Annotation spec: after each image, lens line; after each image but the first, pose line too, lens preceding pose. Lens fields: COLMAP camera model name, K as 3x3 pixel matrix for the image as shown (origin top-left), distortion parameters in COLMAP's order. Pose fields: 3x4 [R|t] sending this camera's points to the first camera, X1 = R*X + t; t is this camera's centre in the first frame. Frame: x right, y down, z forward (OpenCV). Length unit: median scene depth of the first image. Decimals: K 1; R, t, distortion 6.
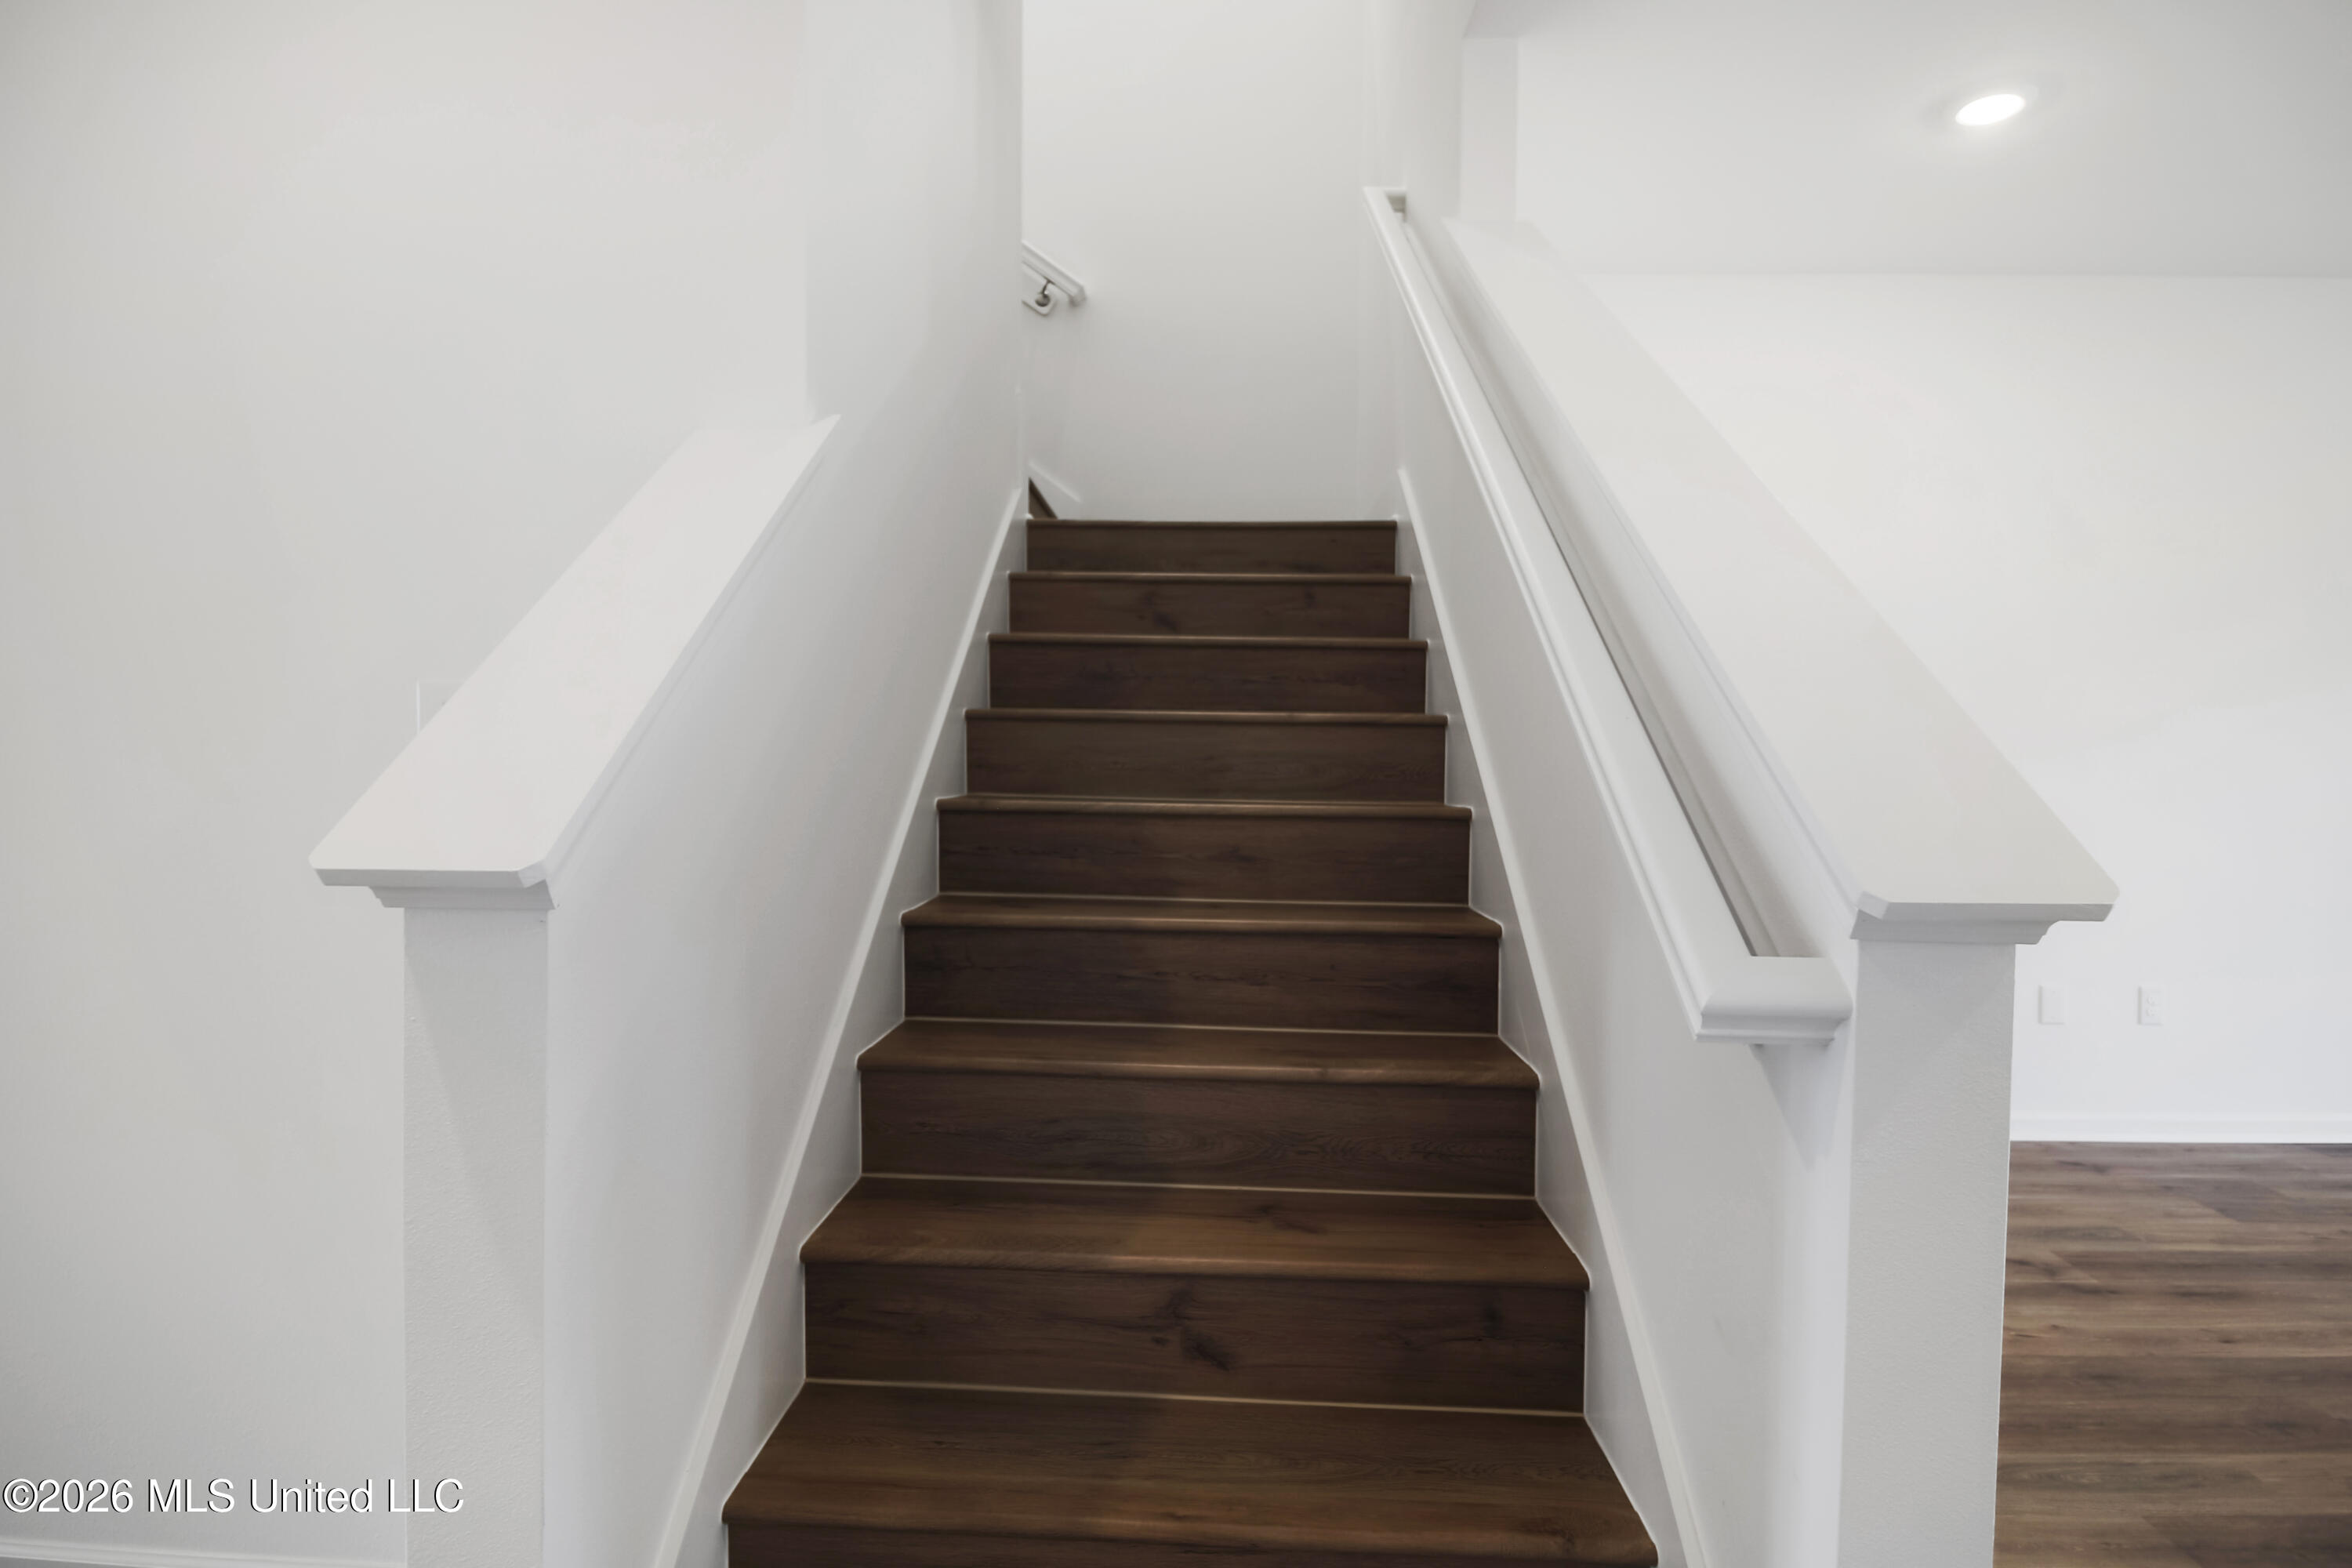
lens RADIAL K [[1195.2, 0, 1181.7], [0, 1195.2, 796.2], [0, 0, 1]] dist [-0.015372, -0.005628]
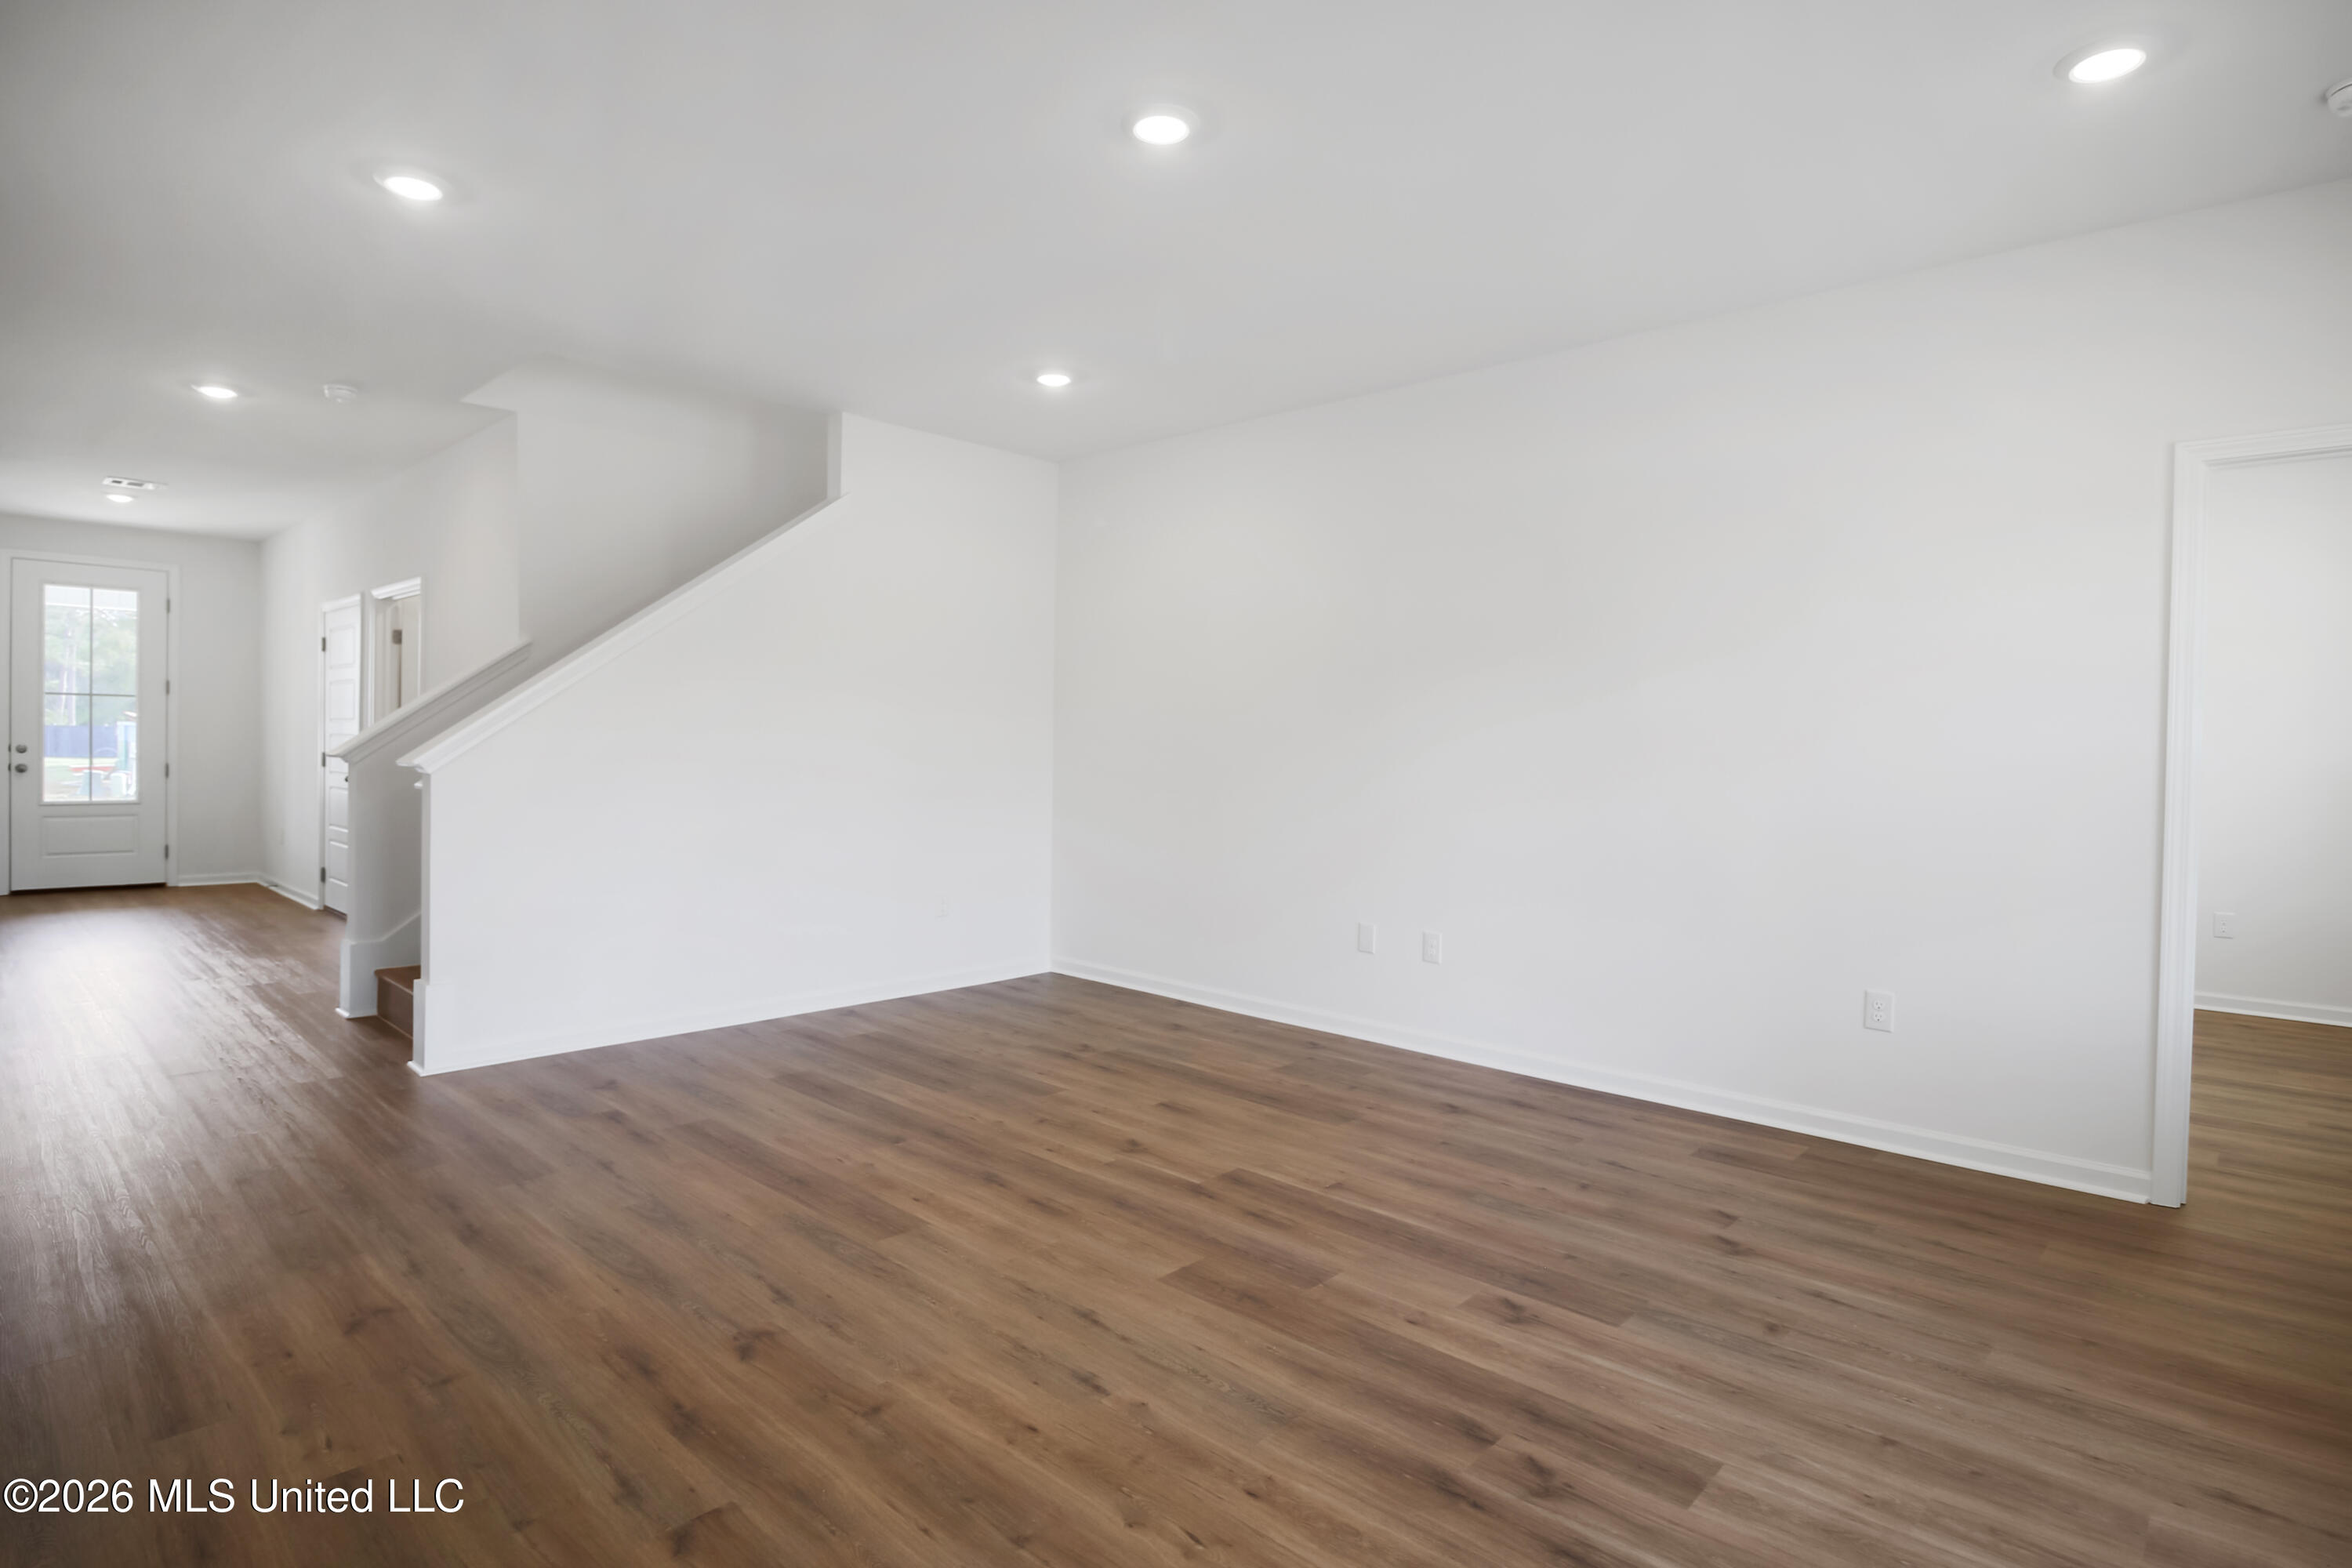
lens RADIAL K [[1195.2, 0, 1186.7], [0, 1195.2, 781.1], [0, 0, 1]] dist [-0.015372, -0.005628]
pose [[0.773150, 0.036198, -0.633189, 1.831606], [-0.044447, 0.999008, 0.002839, 0.005445], [0.632664, 0.025948, 0.773992, -0.231383]]
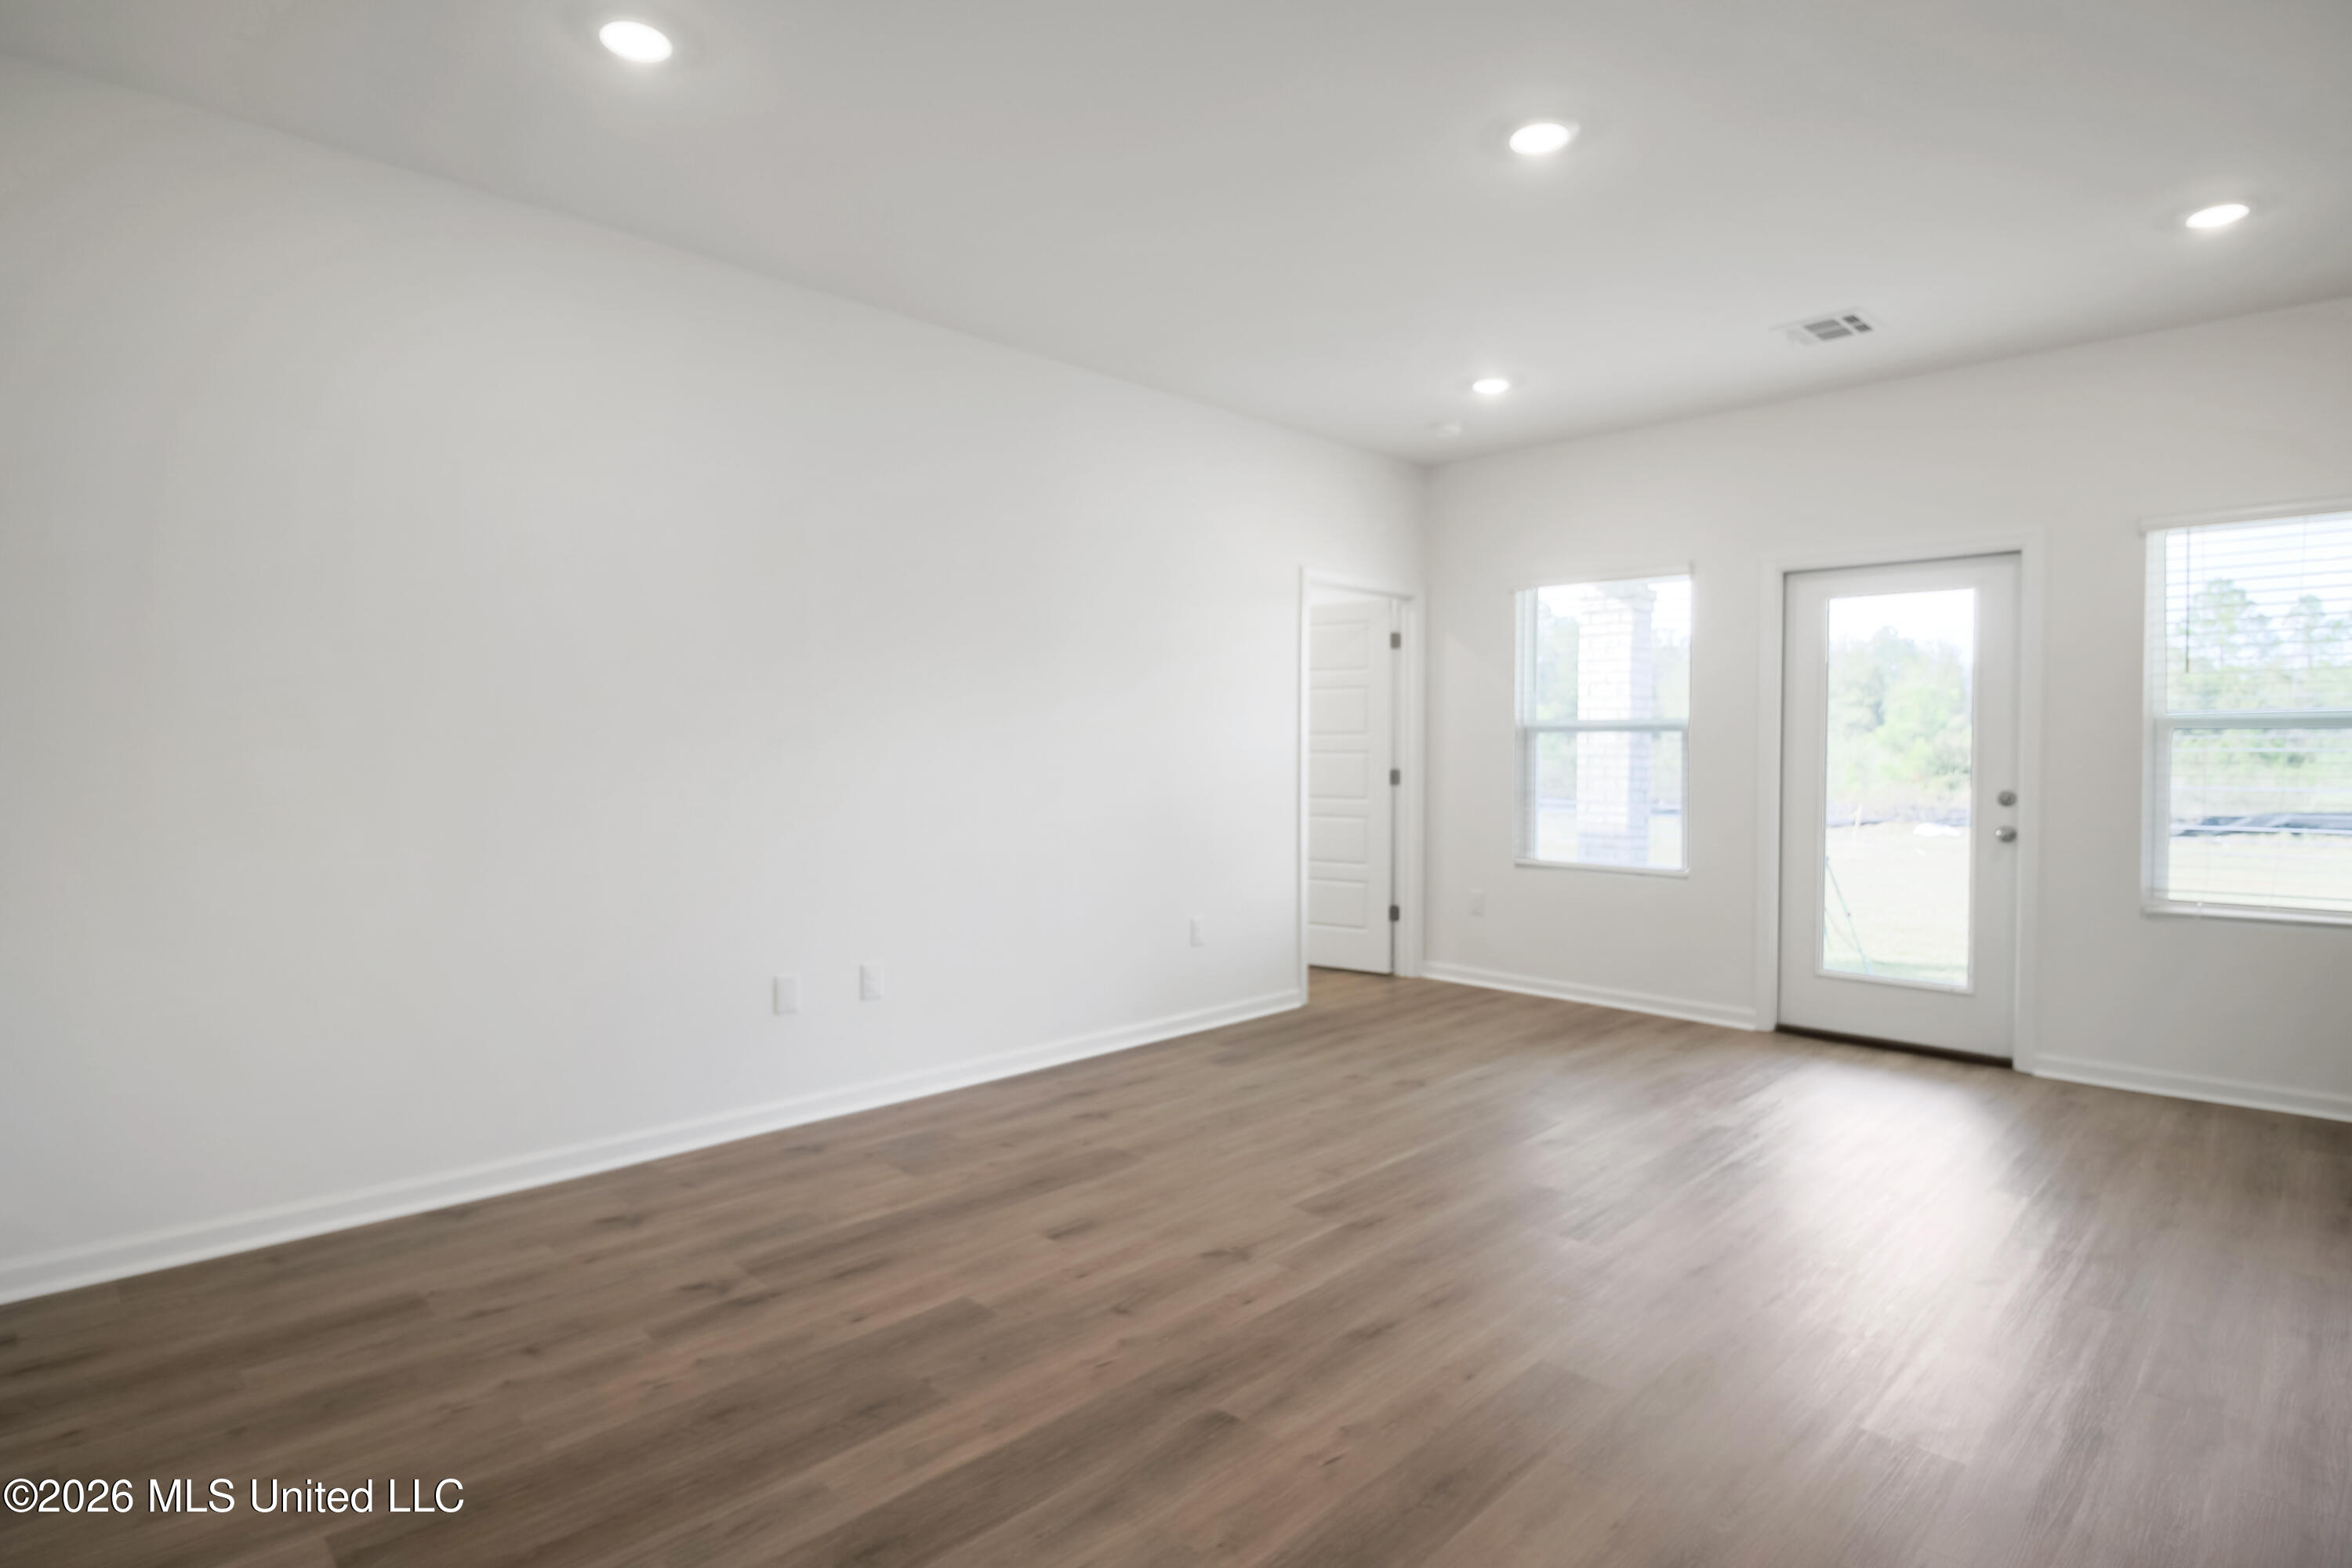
lens RADIAL K [[1195.2, 0, 1181.8], [0, 1195.2, 769.2], [0, 0, 1]] dist [-0.015372, -0.005628]
pose [[0.667593, -0.007306, 0.744491, 0.258442], [0.023437, 0.999663, -0.011206, 0.003422], [-0.744157, 0.024930, 0.667539, 0.070238]]
